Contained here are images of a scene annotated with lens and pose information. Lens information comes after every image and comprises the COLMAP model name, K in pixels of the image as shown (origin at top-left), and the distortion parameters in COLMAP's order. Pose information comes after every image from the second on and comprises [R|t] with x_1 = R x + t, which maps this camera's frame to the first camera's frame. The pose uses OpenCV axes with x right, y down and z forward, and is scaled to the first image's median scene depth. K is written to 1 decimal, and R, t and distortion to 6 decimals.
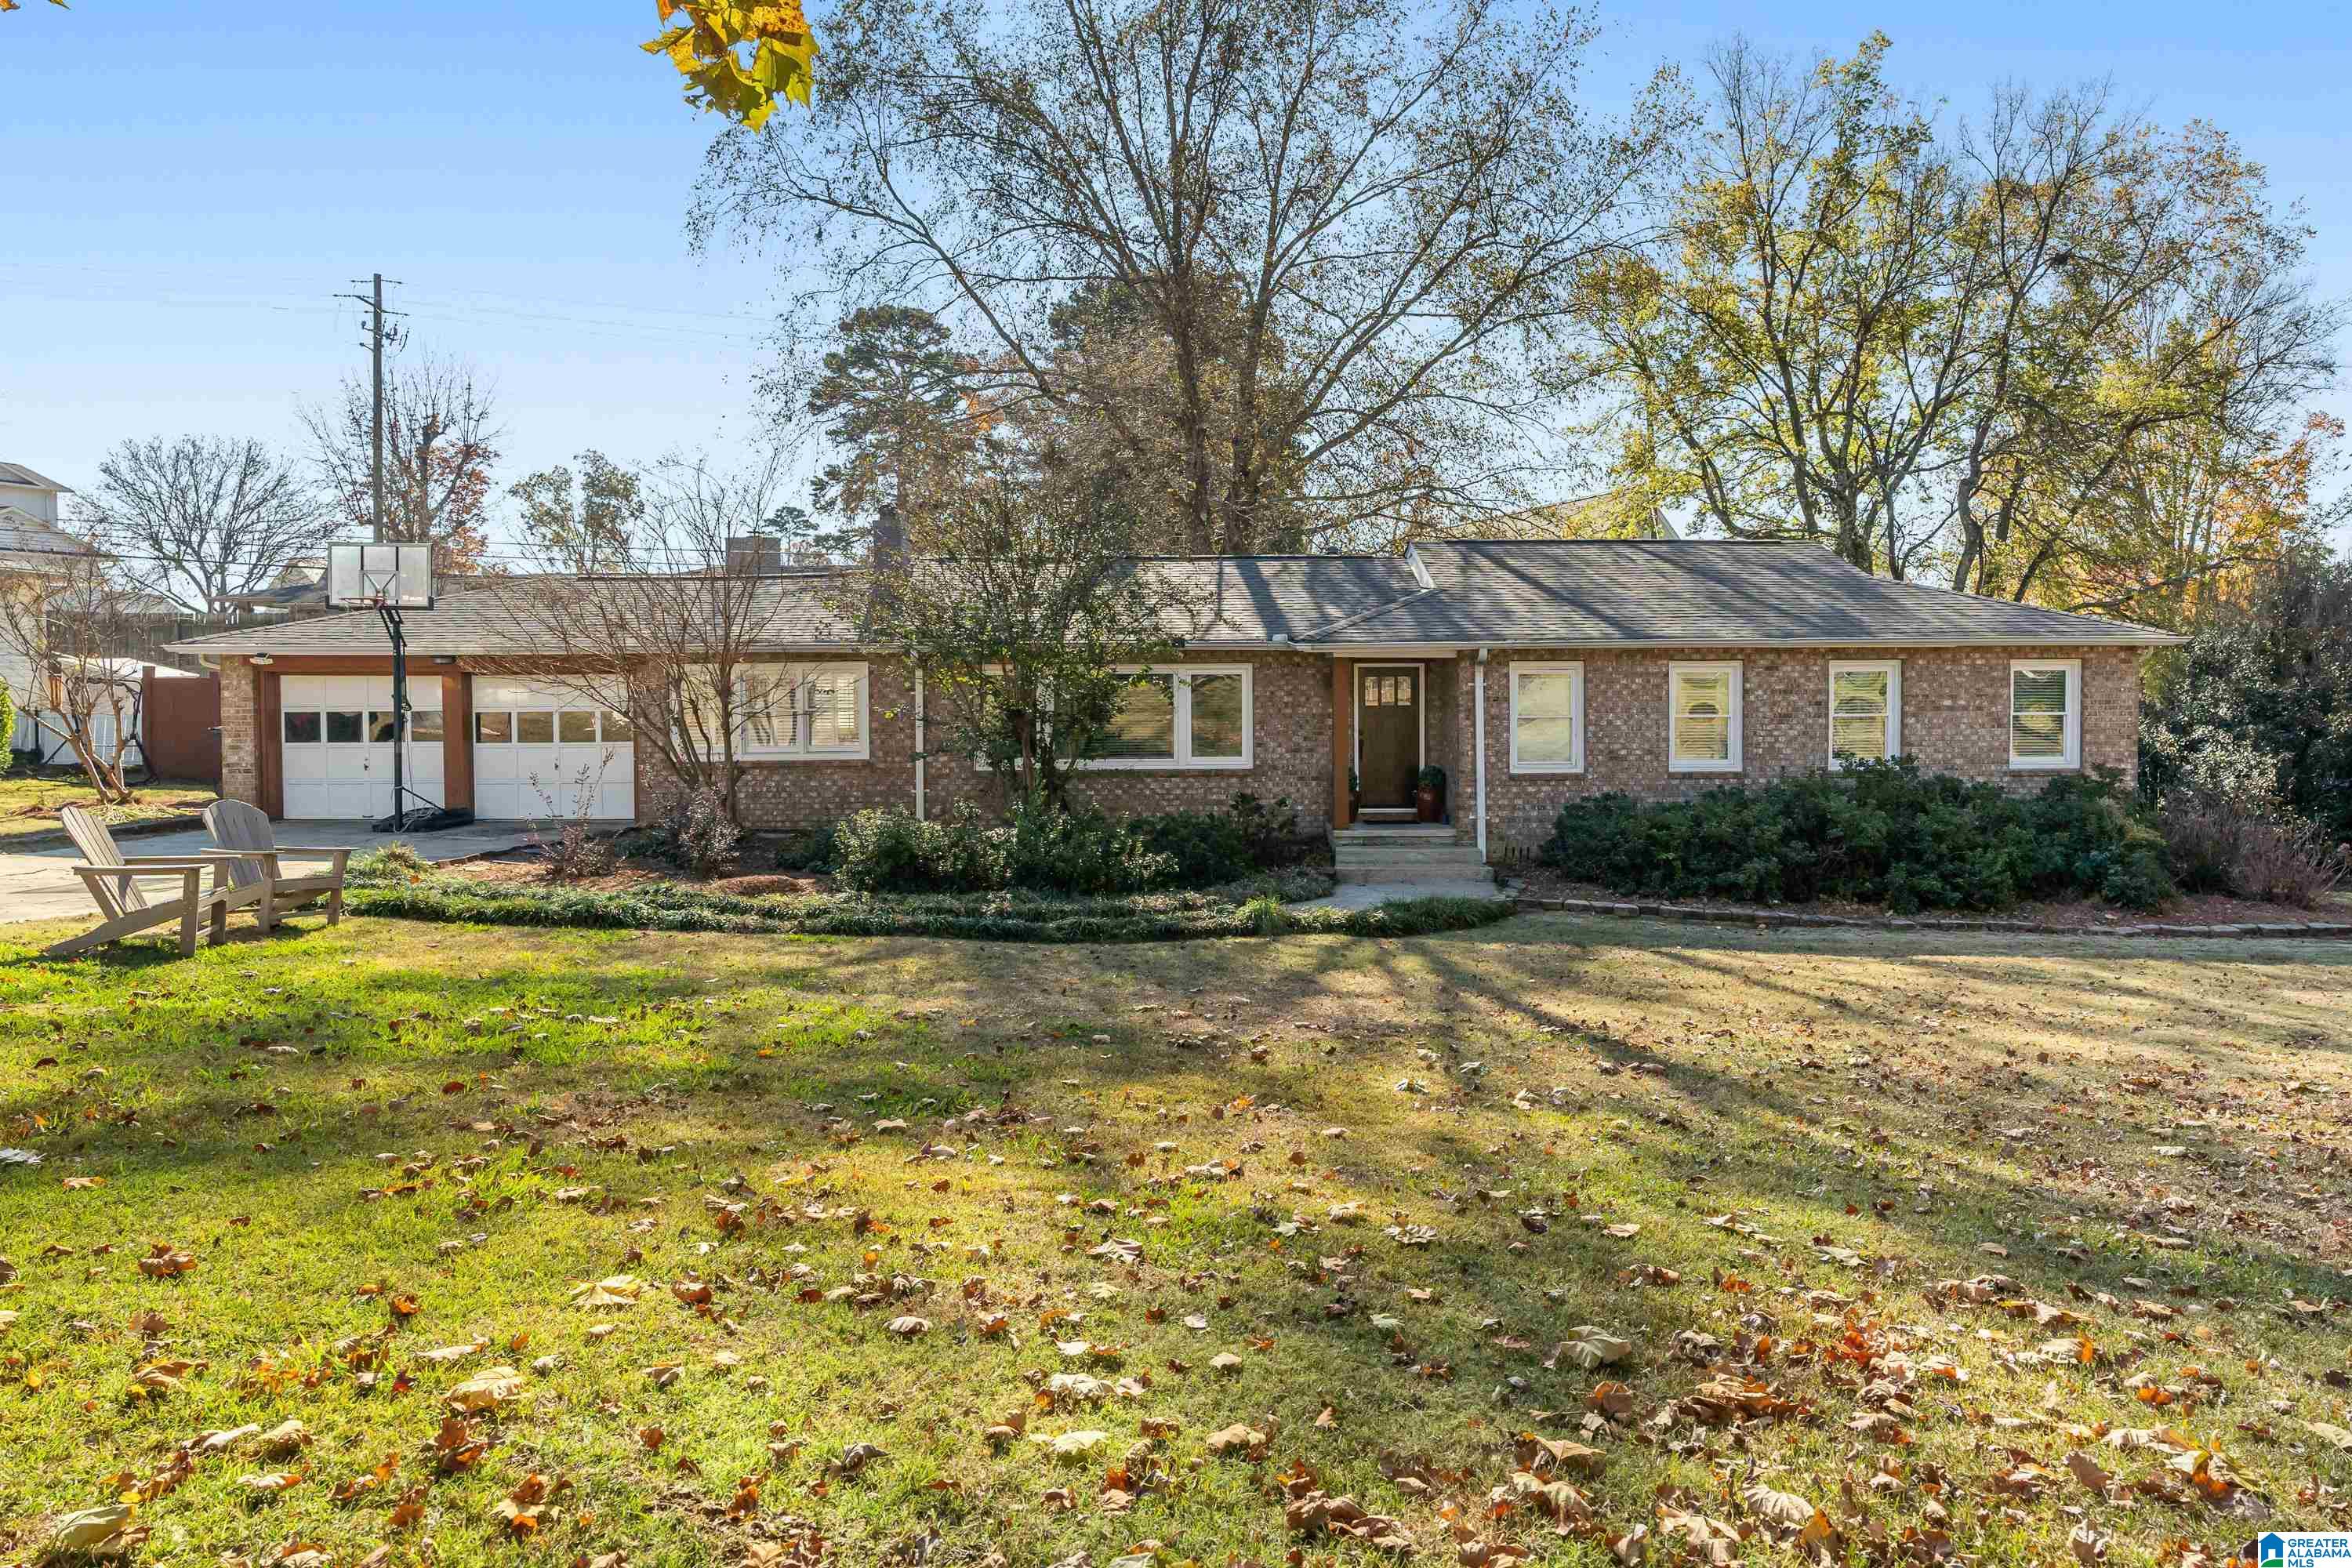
lens RADIAL K [[1295.7, 0, 1178.2], [0, 1295.7, 746.1], [0, 0, 1]] dist [0.000473, 0.000356]
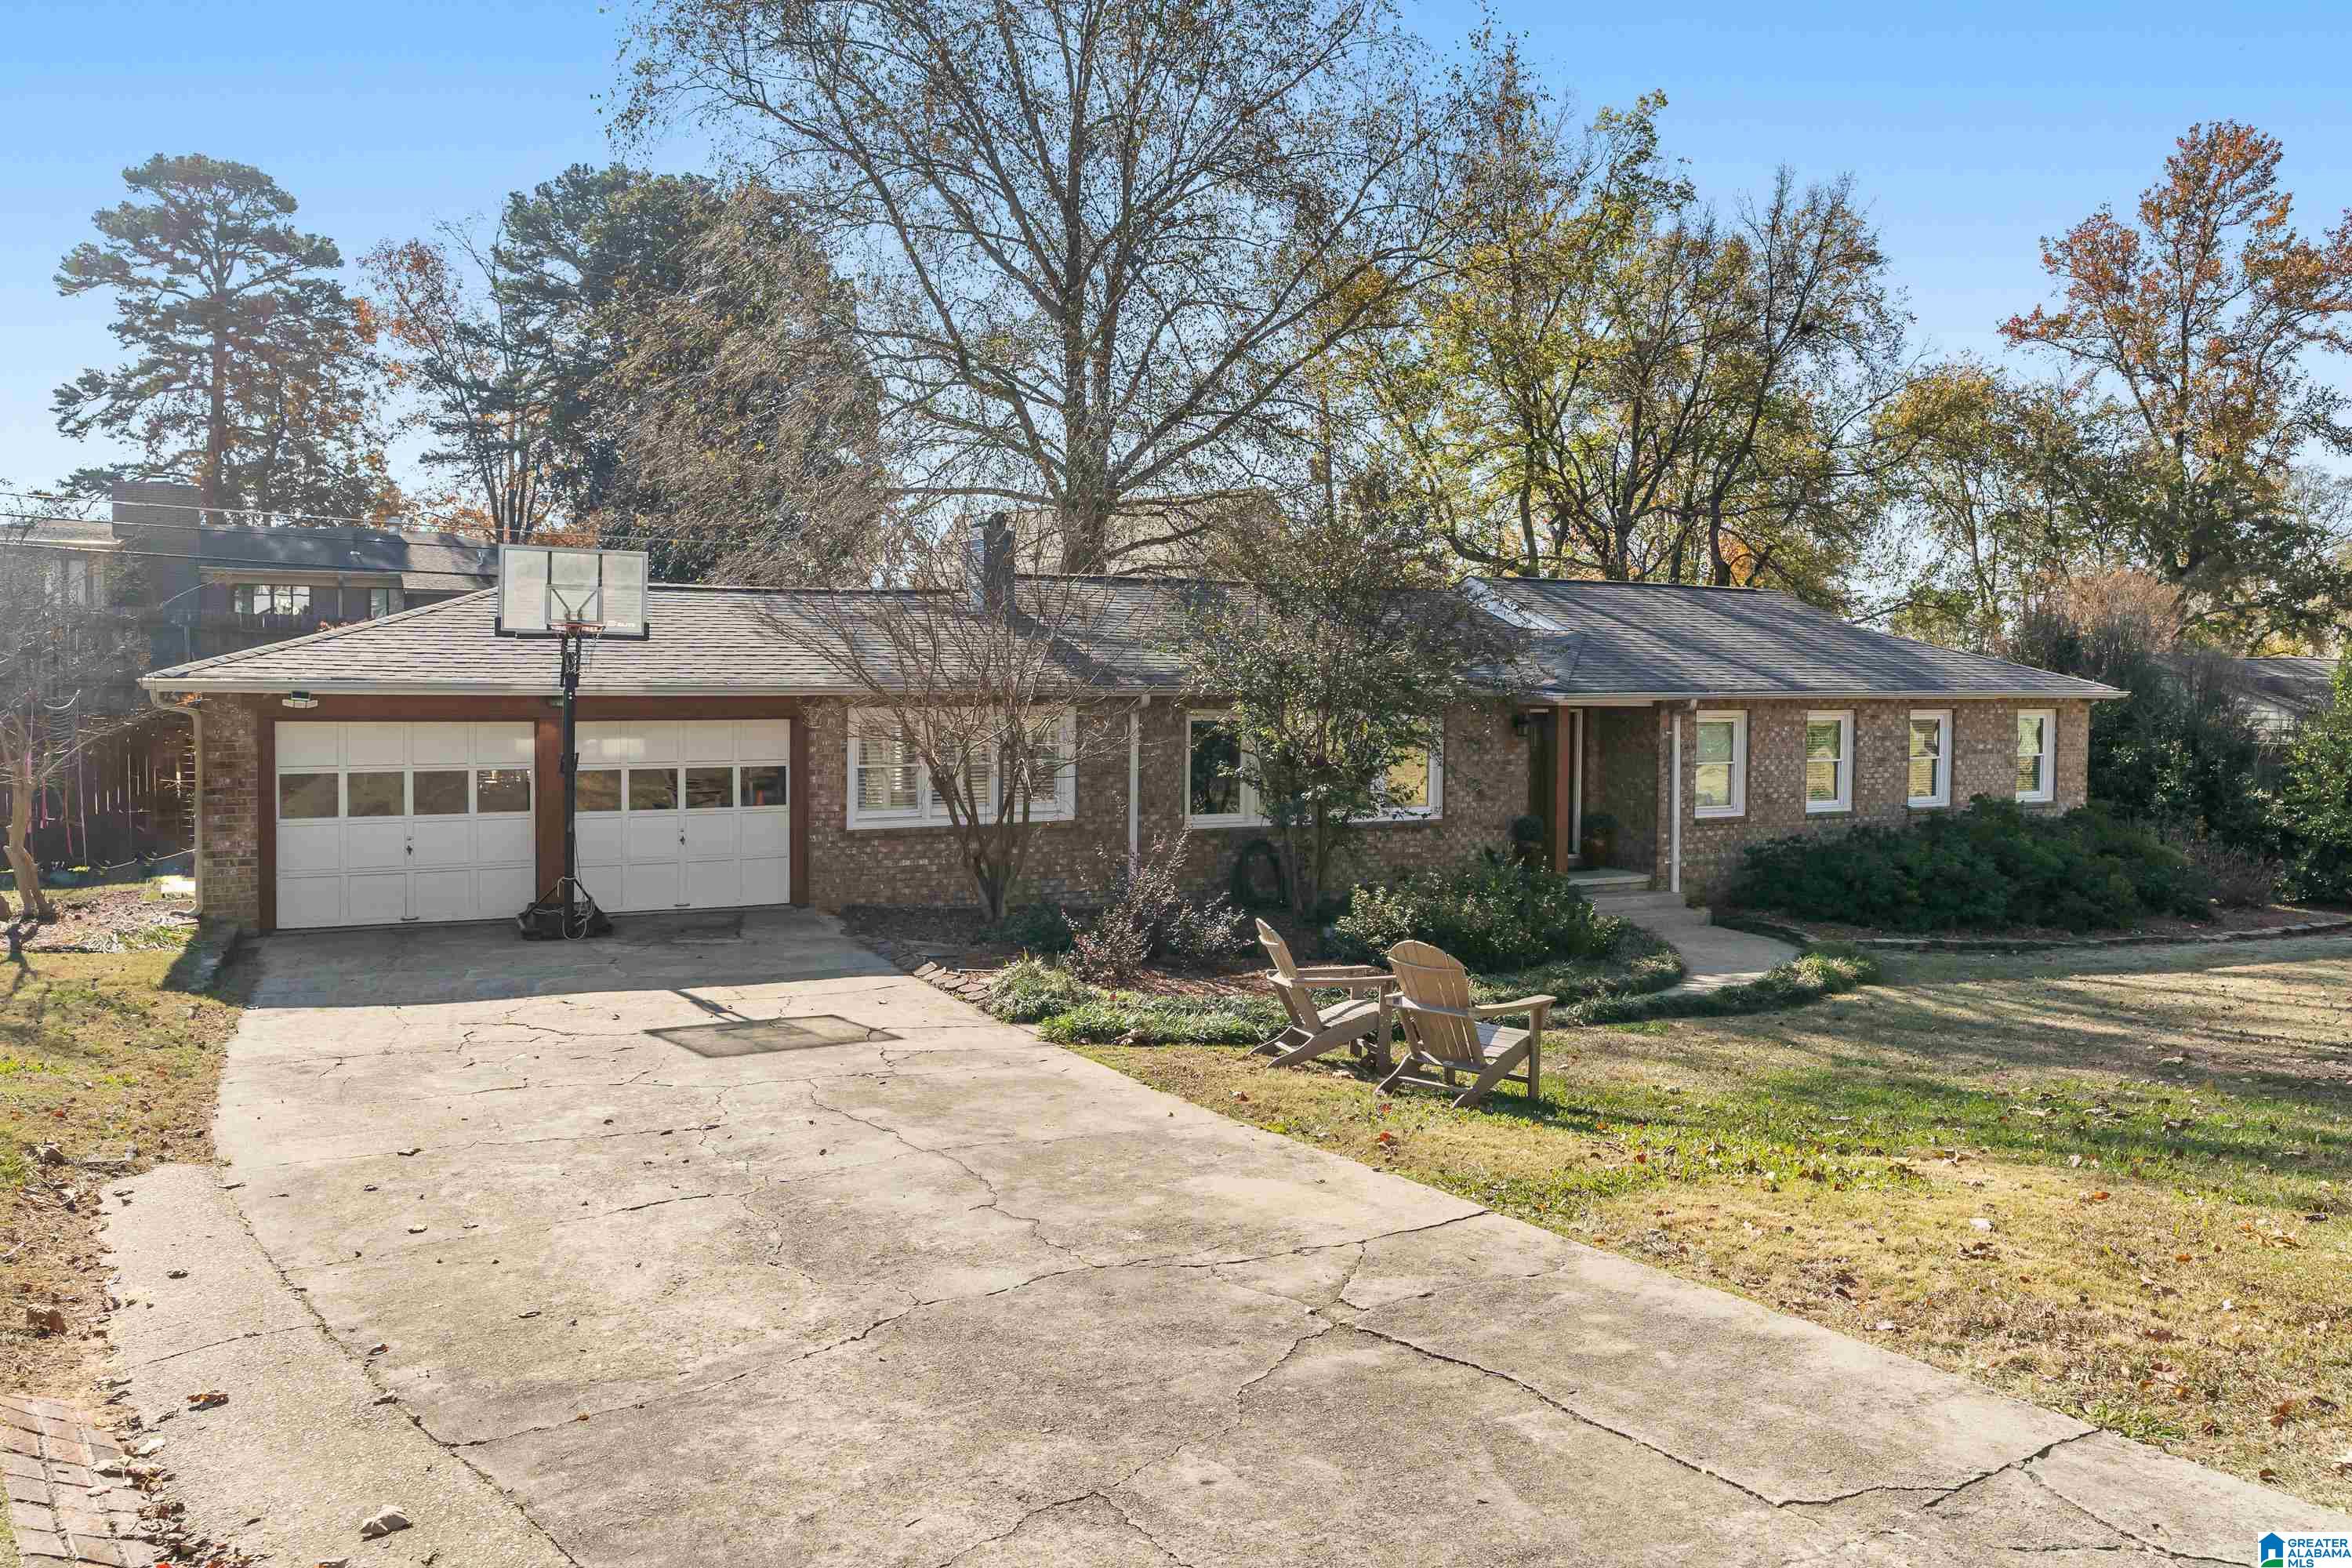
lens RADIAL K [[1514.1, 0, 1176.0], [0, 1514.1, 784.0], [0, 0, 1]] dist [0.001043, -0.000017]
pose [[0.910495, -0.016561, 0.413188, -0.613074], [0.009106, 0.999758, 0.020005, -0.034090], [-0.413420, -0.014452, 0.910426, 0.072366]]
